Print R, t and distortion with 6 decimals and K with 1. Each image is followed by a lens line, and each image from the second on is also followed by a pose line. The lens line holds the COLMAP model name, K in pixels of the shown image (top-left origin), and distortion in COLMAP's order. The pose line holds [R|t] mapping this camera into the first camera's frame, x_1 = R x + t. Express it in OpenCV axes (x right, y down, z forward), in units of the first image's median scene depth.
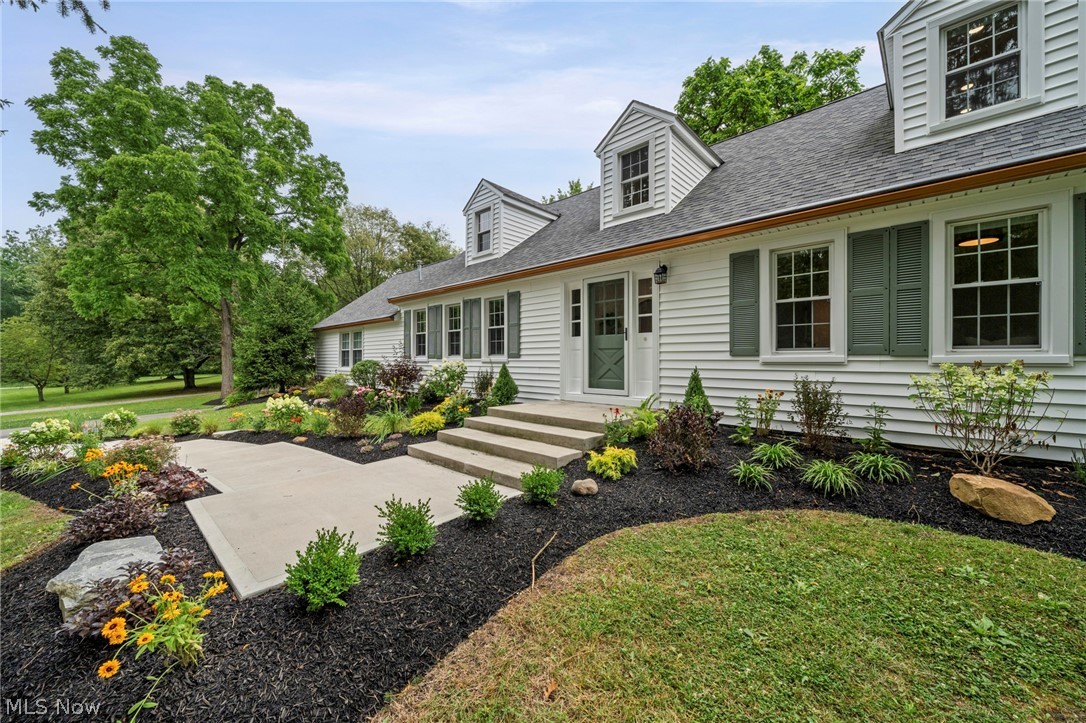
lens RADIAL K [[409.1, 0, 543.1], [0, 409.1, 362.5], [0, 0, 1]] dist [-0.000140, 0.000103]
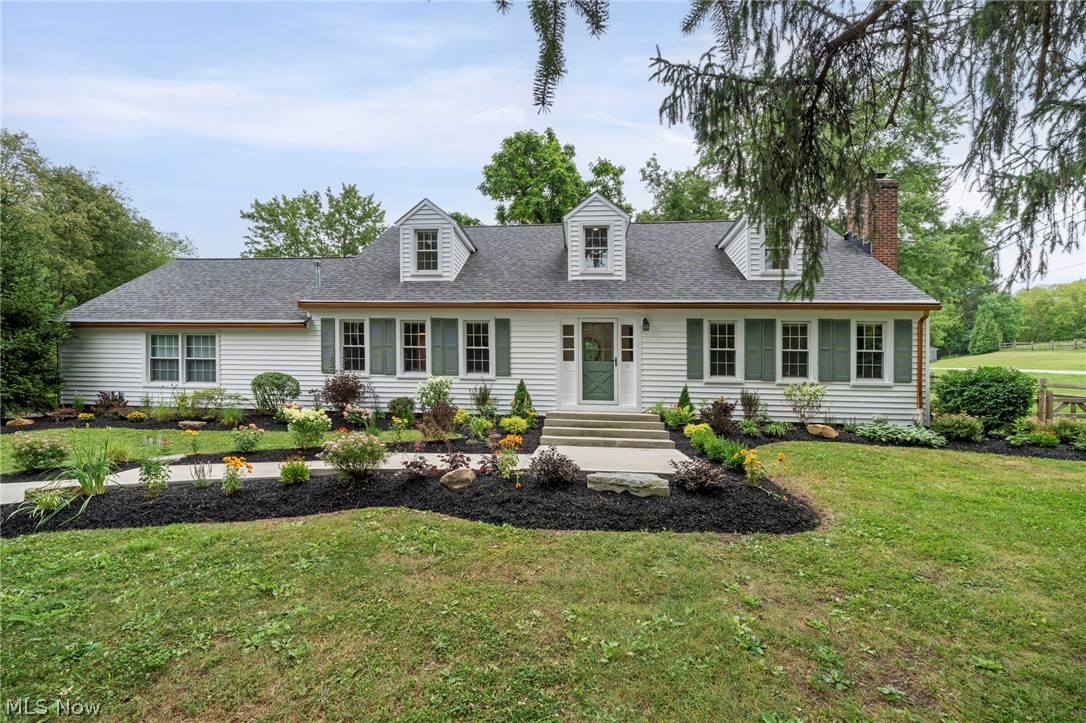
lens RADIAL K [[409.1, 0, 540.9], [0, 409.1, 362.5], [0, 0, 1]] dist [-0.000140, 0.000103]
pose [[0.791477, 0.043195, 0.609670, -0.864889], [-0.015931, 0.998619, -0.050070, 0.008583], [-0.610991, 0.029916, 0.791072, 0.030611]]
